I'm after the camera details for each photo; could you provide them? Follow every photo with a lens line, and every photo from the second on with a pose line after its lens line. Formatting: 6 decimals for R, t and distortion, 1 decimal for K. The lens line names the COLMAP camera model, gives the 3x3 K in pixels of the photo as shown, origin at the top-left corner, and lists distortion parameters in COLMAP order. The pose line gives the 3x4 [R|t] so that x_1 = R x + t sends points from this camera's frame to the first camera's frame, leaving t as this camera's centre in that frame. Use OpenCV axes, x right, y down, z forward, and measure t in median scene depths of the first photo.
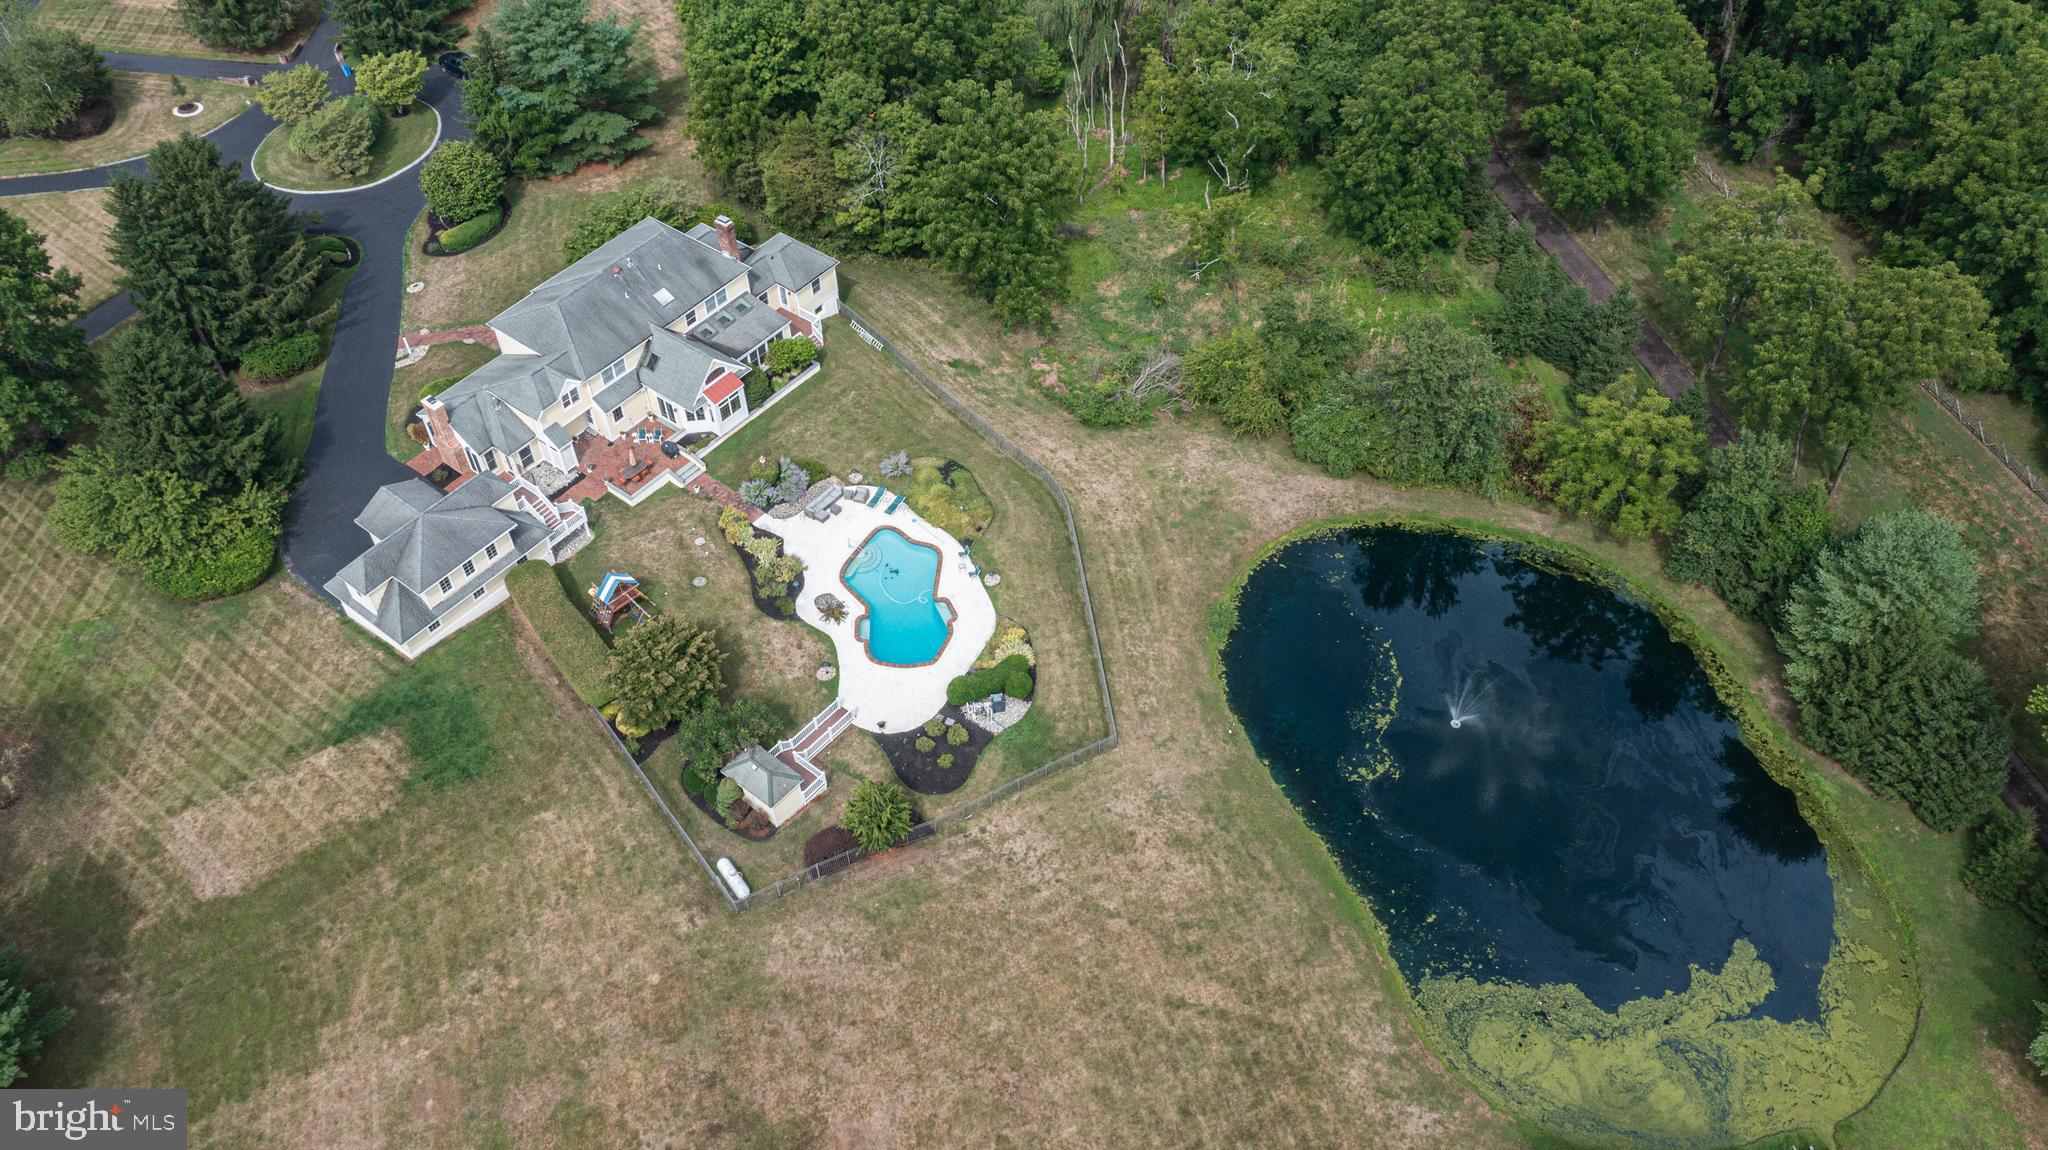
lens RADIAL K [[1609.7, 0, 1024.0], [0, 1609.7, 575.0], [0, 0, 1]] dist [-0.003552, 0.001809]
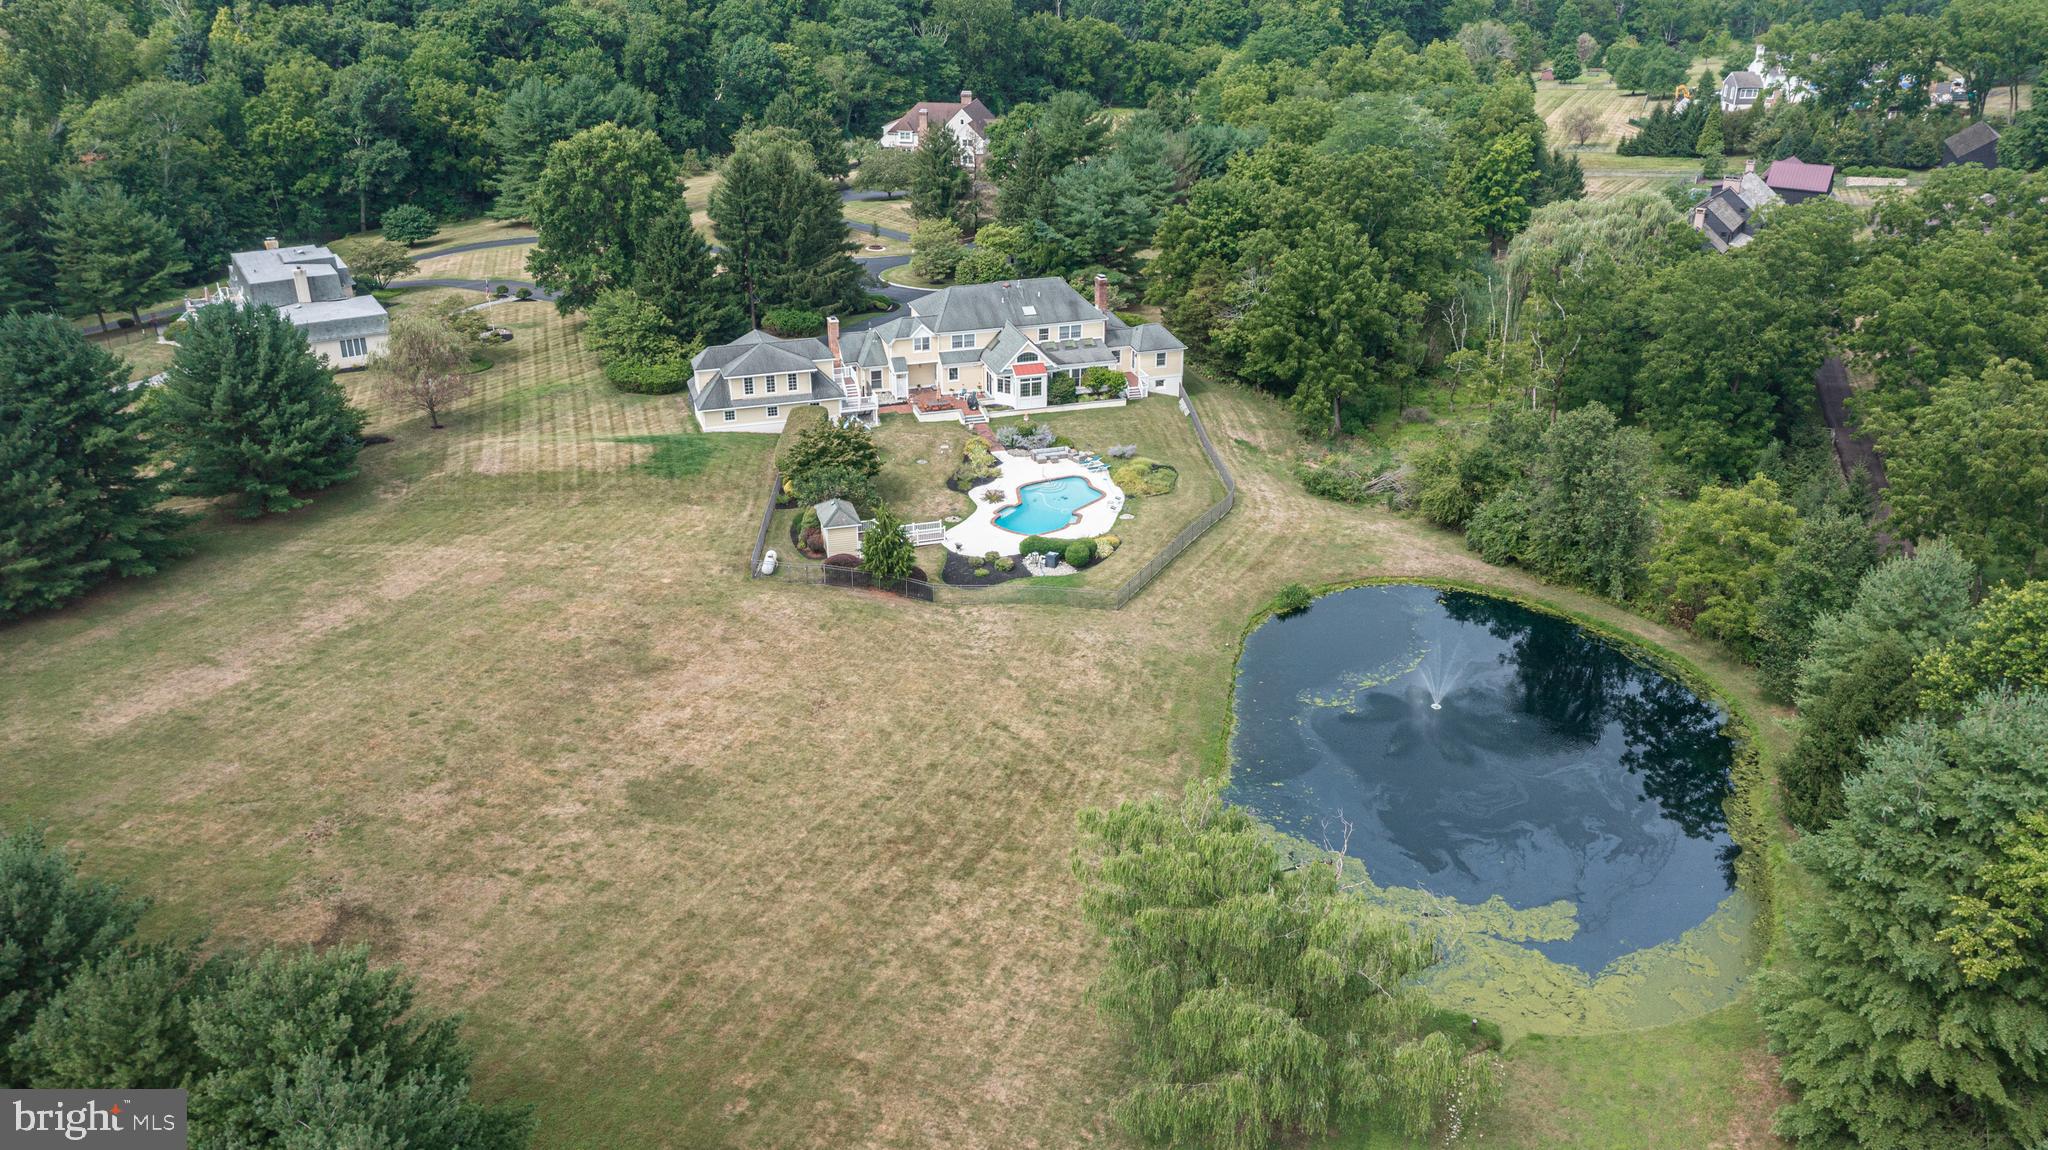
lens RADIAL K [[1609.7, 0, 1024.0], [0, 1609.7, 575.0], [0, 0, 1]] dist [-0.003552, 0.001809]
pose [[0.822419, 0.259344, -0.506327, 0.506634], [-0.431337, 0.864583, -0.257769, 0.362573], [0.370911, 0.430392, 0.822914, 0.060715]]
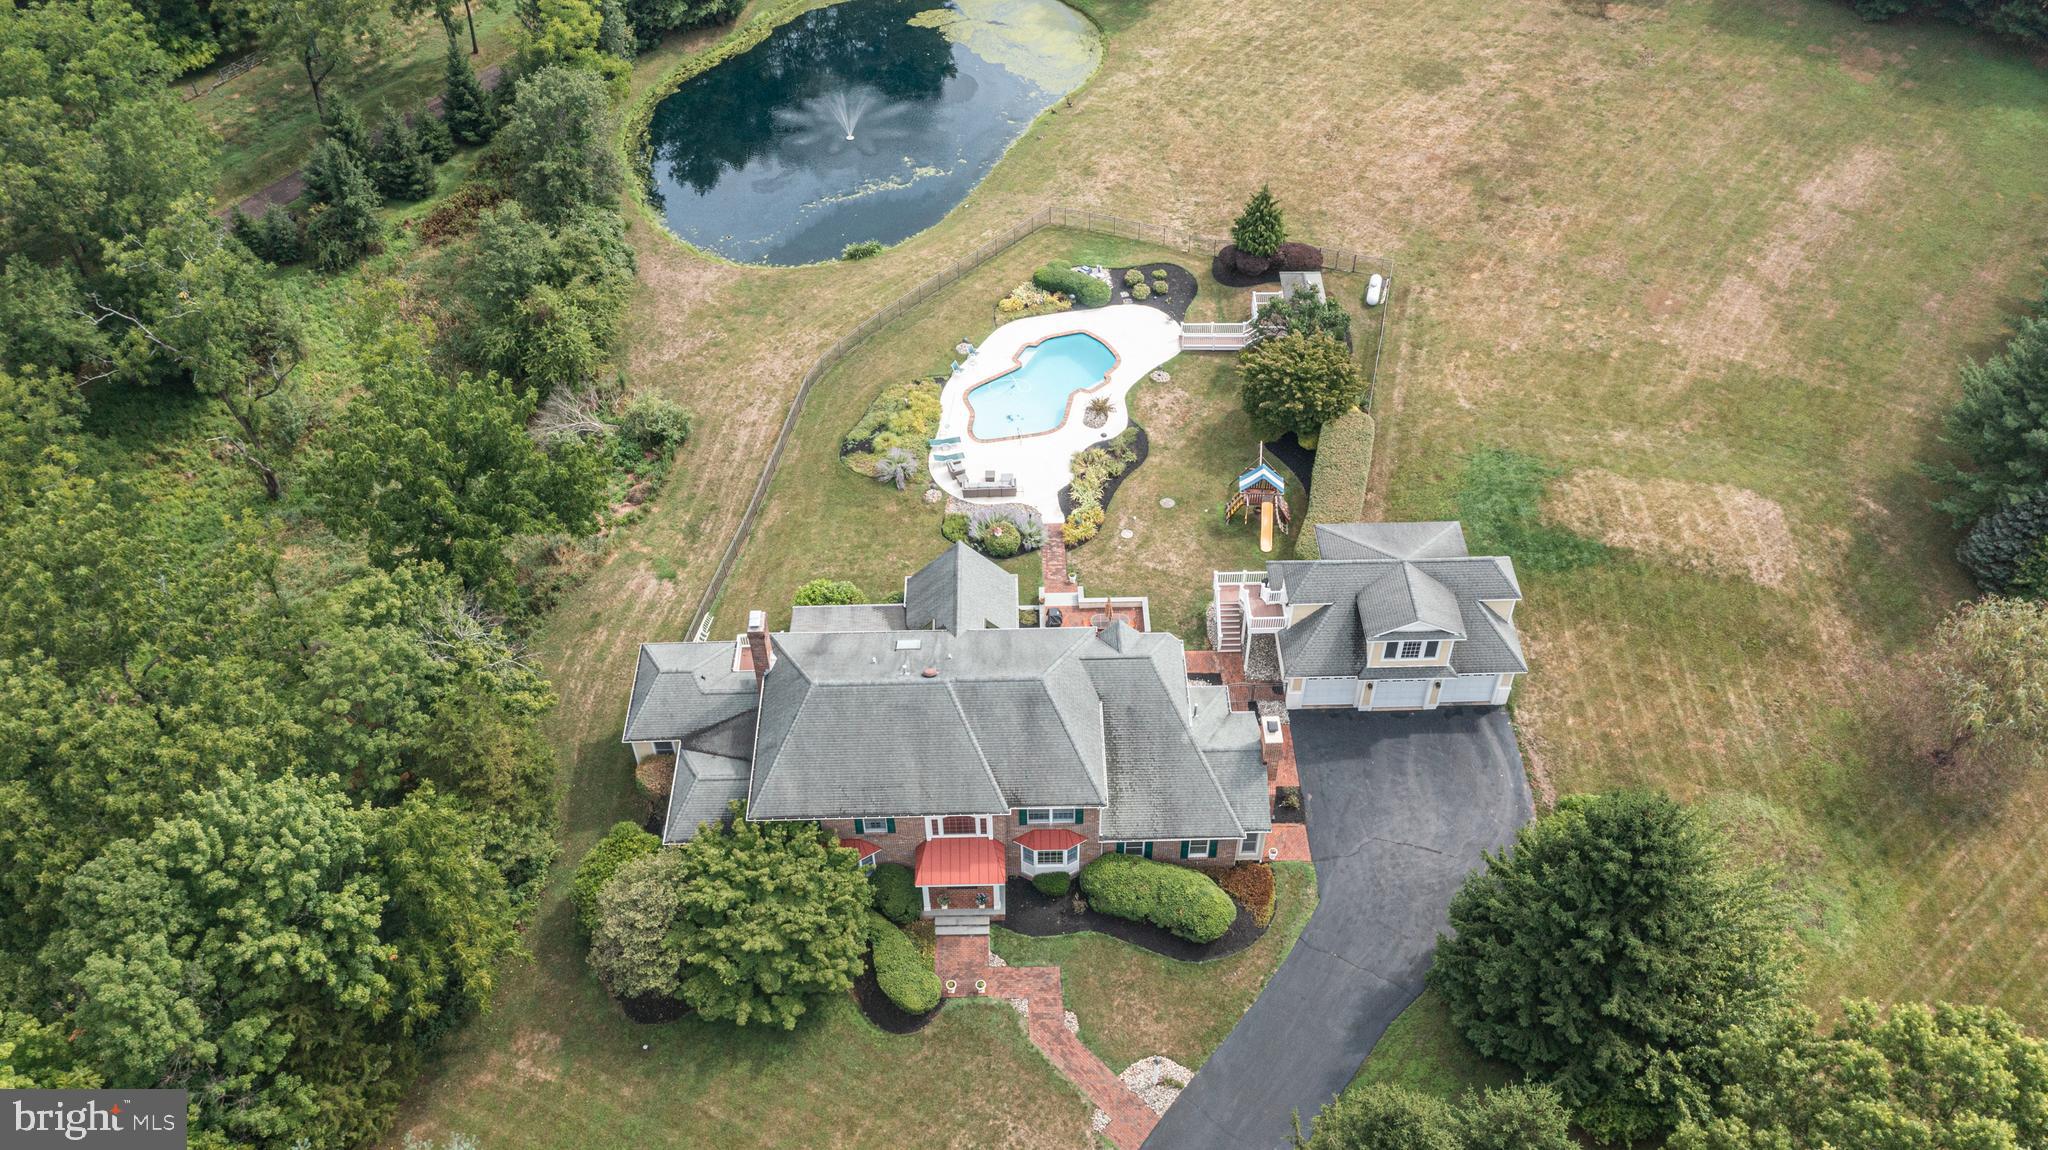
lens RADIAL K [[1609.7, 0, 1024.0], [0, 1609.7, 575.0], [0, 0, 1]] dist [-0.003552, 0.001809]
pose [[-0.635787, -0.537646, 0.553815, -0.668584], [0.580682, 0.139528, 0.802085, -0.752994], [-0.508511, 0.831546, 0.223491, 0.881386]]
